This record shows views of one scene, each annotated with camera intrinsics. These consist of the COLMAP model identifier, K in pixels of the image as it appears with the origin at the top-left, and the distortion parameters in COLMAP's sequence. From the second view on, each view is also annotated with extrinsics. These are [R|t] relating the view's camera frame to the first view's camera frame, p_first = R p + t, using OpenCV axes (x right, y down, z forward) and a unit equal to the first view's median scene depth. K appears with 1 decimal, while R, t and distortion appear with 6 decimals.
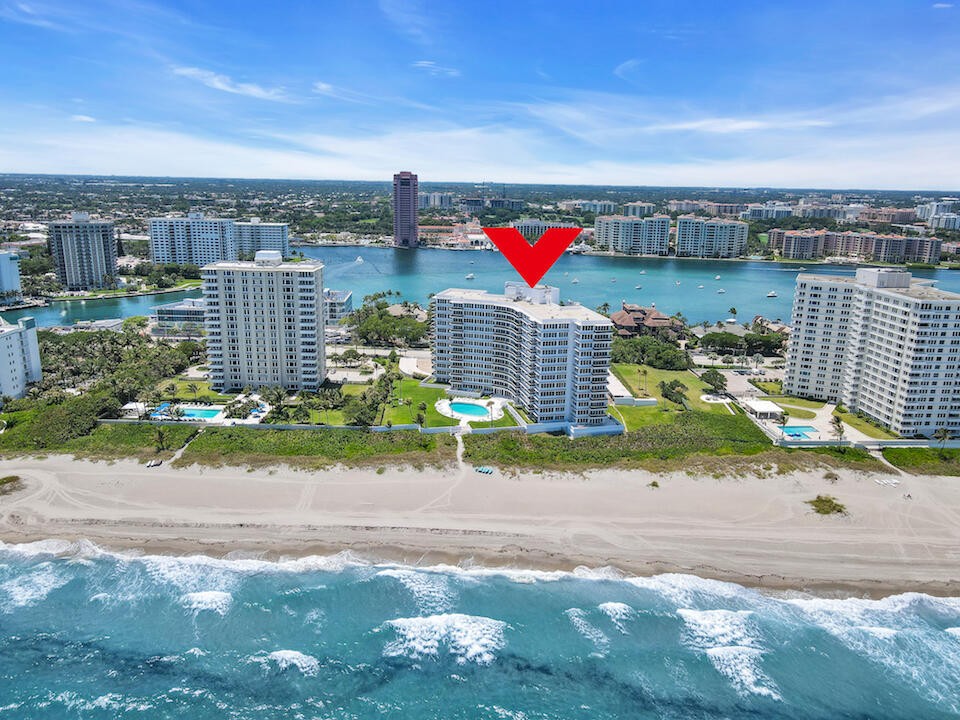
lens RADIAL K [[702.7, 0, 475.5], [0, 702.7, 361.6], [0, 0, 1]] dist [0.004751, 0.018330]
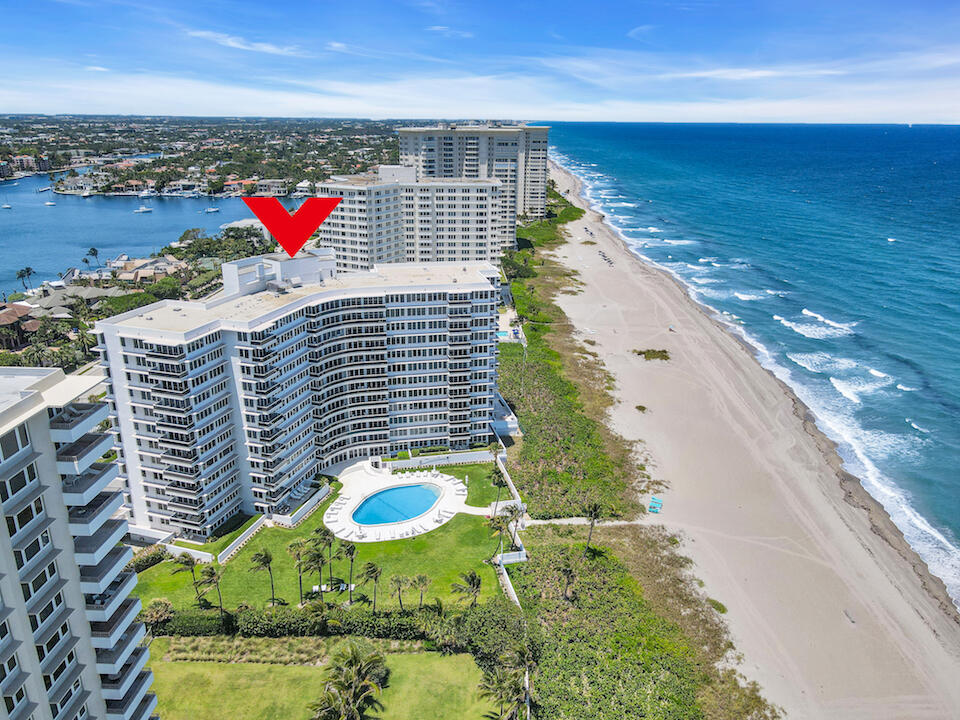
lens RADIAL K [[702.7, 0, 476.6], [0, 702.7, 358.9], [0, 0, 1]] dist [0.004751, 0.018330]
pose [[0.012355, -0.342277, 0.939518, -0.475395], [0.242879, 0.912478, 0.329232, -0.192207], [-0.969978, 0.224122, 0.094406, 0.908658]]
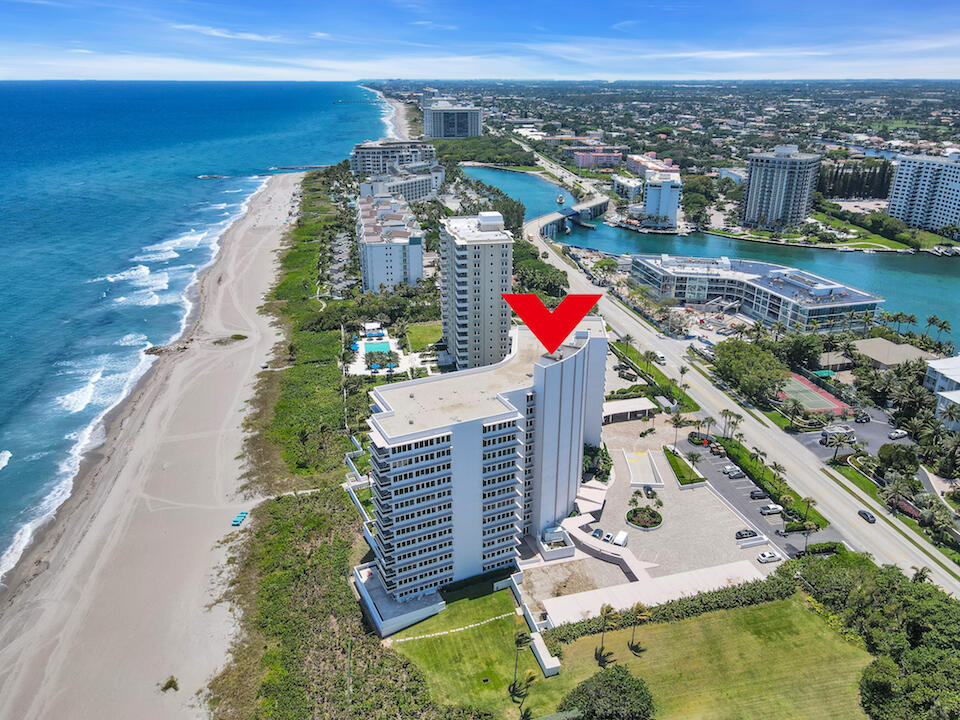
lens RADIAL K [[702.7, 0, 478.9], [0, 702.7, 364.7], [0, 0, 1]] dist [0.004751, 0.018330]
pose [[0.221025, 0.353413, -0.908982, 0.633201], [-0.241137, 0.922897, 0.300189, -0.269981], [0.944987, 0.152840, 0.289204, 0.848225]]
